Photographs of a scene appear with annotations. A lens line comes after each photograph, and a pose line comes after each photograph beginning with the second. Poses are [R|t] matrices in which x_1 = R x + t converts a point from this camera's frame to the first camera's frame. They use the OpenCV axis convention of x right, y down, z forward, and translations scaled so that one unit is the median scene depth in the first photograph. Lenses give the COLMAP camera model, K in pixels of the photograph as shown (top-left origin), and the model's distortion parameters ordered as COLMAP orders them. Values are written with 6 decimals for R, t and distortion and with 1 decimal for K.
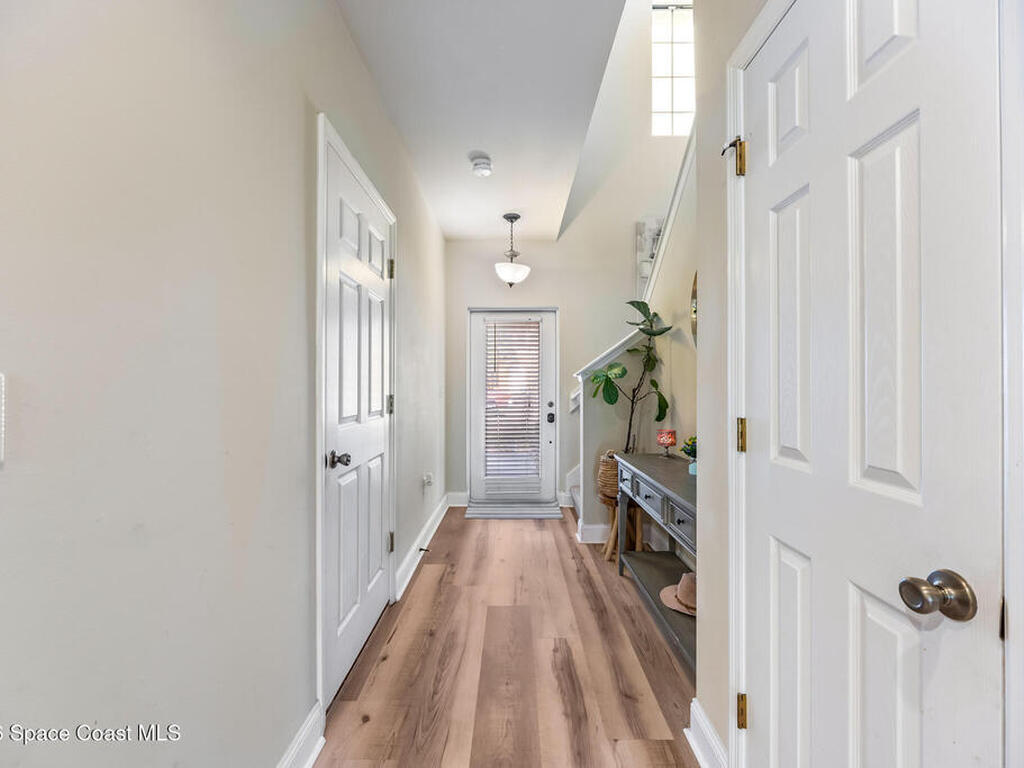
lens RADIAL K [[440.6, 0, 510.4], [0, 440.6, 385.1], [0, 0, 1]] dist [-0.000832, 0.000059]
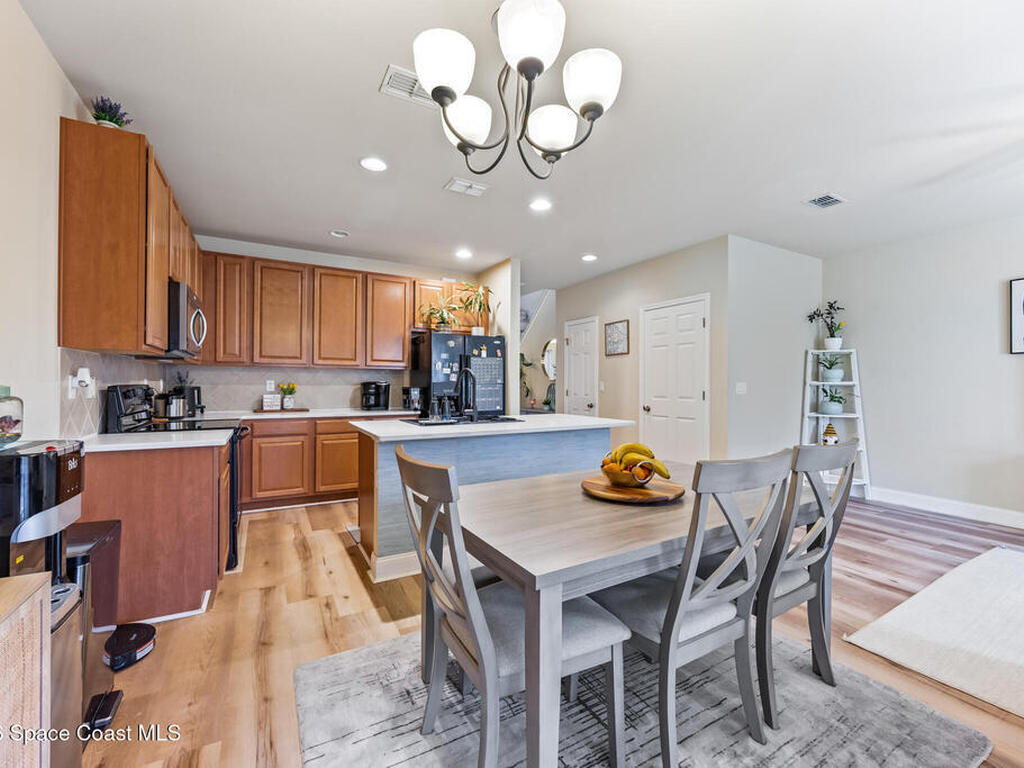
lens RADIAL K [[440.6, 0, 510.4], [0, 440.6, 385.1], [0, 0, 1]] dist [-0.000832, 0.000059]
pose [[0.866125, 0.007071, 0.499778, -1.396169], [-0.008625, 0.999962, 0.000799, 0.007546], [-0.499753, -0.005002, 0.866153, -1.682807]]
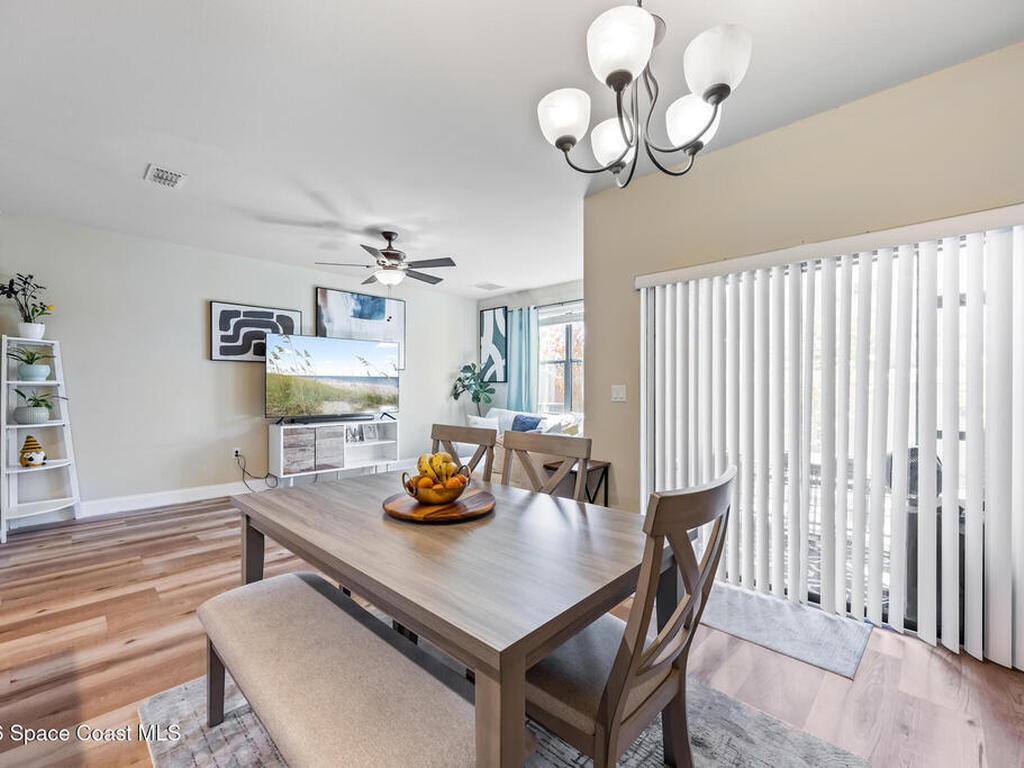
lens RADIAL K [[440.6, 0, 510.4], [0, 440.6, 385.1], [0, 0, 1]] dist [-0.000832, 0.000059]
pose [[-0.726436, 0.004175, 0.687221, -1.385992], [-0.001118, 0.999973, -0.007258, 0.005692], [-0.687233, -0.006041, -0.726412, -0.704537]]
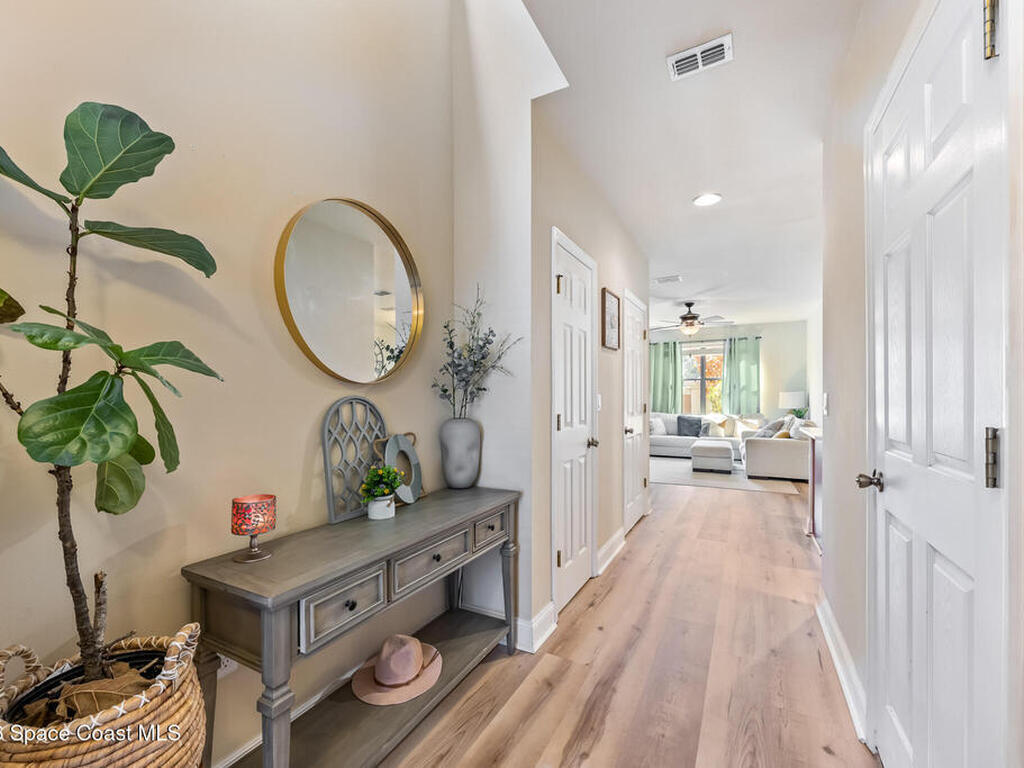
lens RADIAL K [[434.6, 0, 512.0], [0, 434.6, 384.0], [0, 0, 1]] dist [-0.001037, 0.000015]
pose [[-0.883341, 0.013912, 0.468524, -0.116433], [0.000182, 0.999570, -0.029337, -0.000364], [-0.468730, -0.025829, -0.882964, 1.426740]]
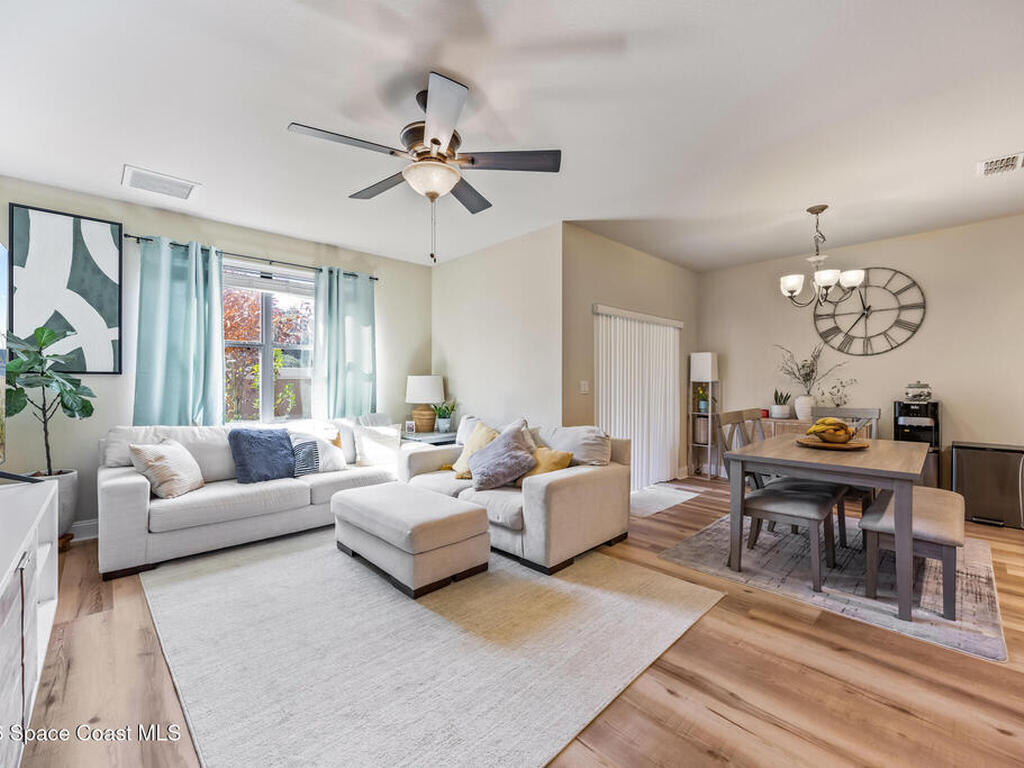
lens RADIAL K [[429.3, 0, 503.3], [0, 429.3, 384.4], [0, 0, 1]] dist [-0.000981, -0.000270]
pose [[-0.728675, 0.004277, -0.684847, 0.716112], [0.002766, 0.999991, 0.003303, 0.001731], [0.684855, 0.000512, -0.728680, -0.870464]]
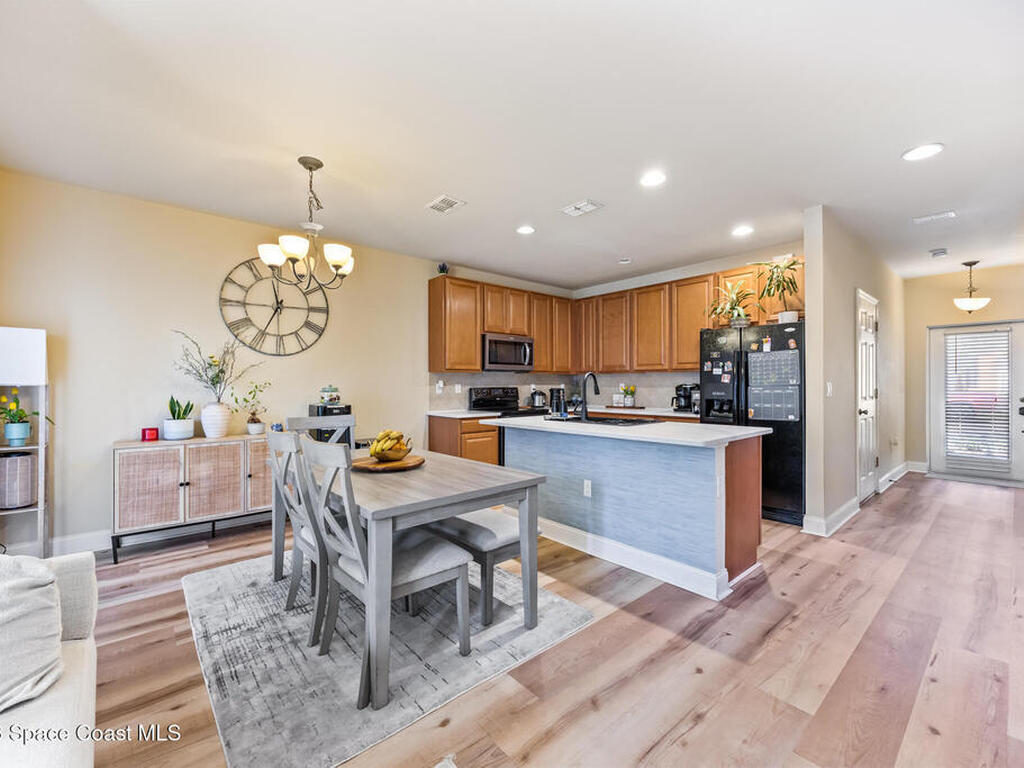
lens RADIAL K [[434.6, 0, 512.0], [0, 434.6, 384.0], [0, 0, 1]] dist [-0.001037, 0.000015]
pose [[0.658099, -0.001622, -0.752930, 0.129309], [0.002069, 0.999998, -0.000346, -0.002476], [0.752929, -0.001330, 0.658100, -1.583398]]
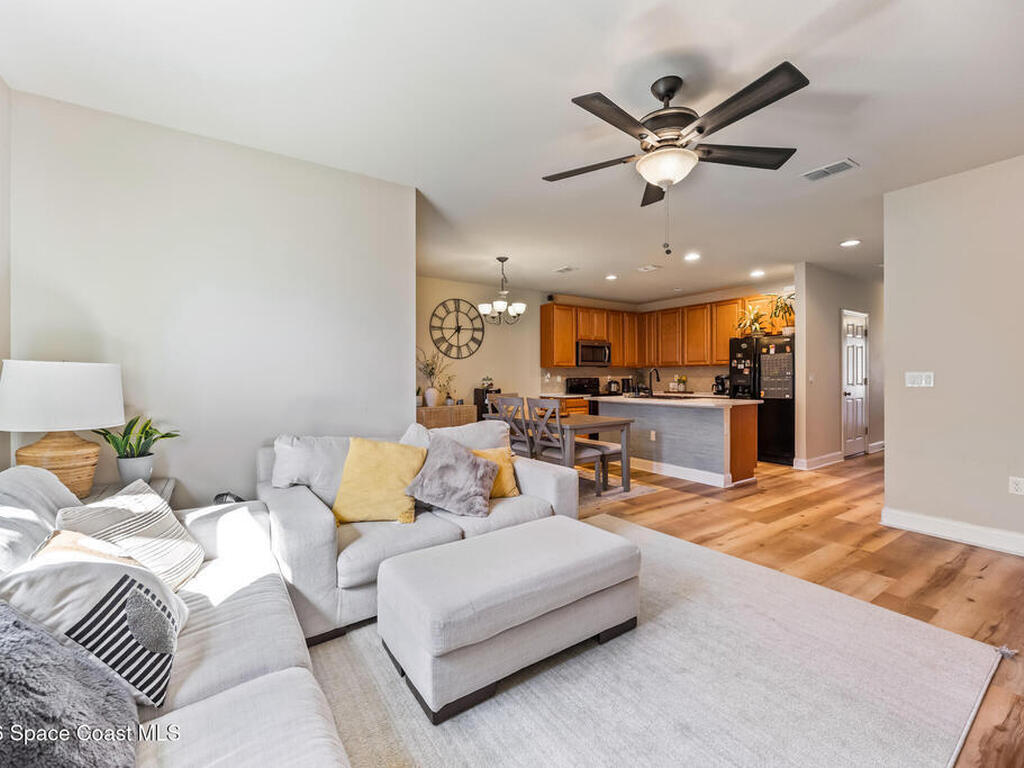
lens RADIAL K [[436.5, 0, 511.3], [0, 436.5, 379.9], [0, 0, 1]] dist [-0.000577, 0.000034]
pose [[0.560295, 0.004456, -0.828281, 0.769438], [0.005166, 0.999947, 0.008874, -0.002030], [0.828277, -0.009251, 0.560242, -2.445217]]
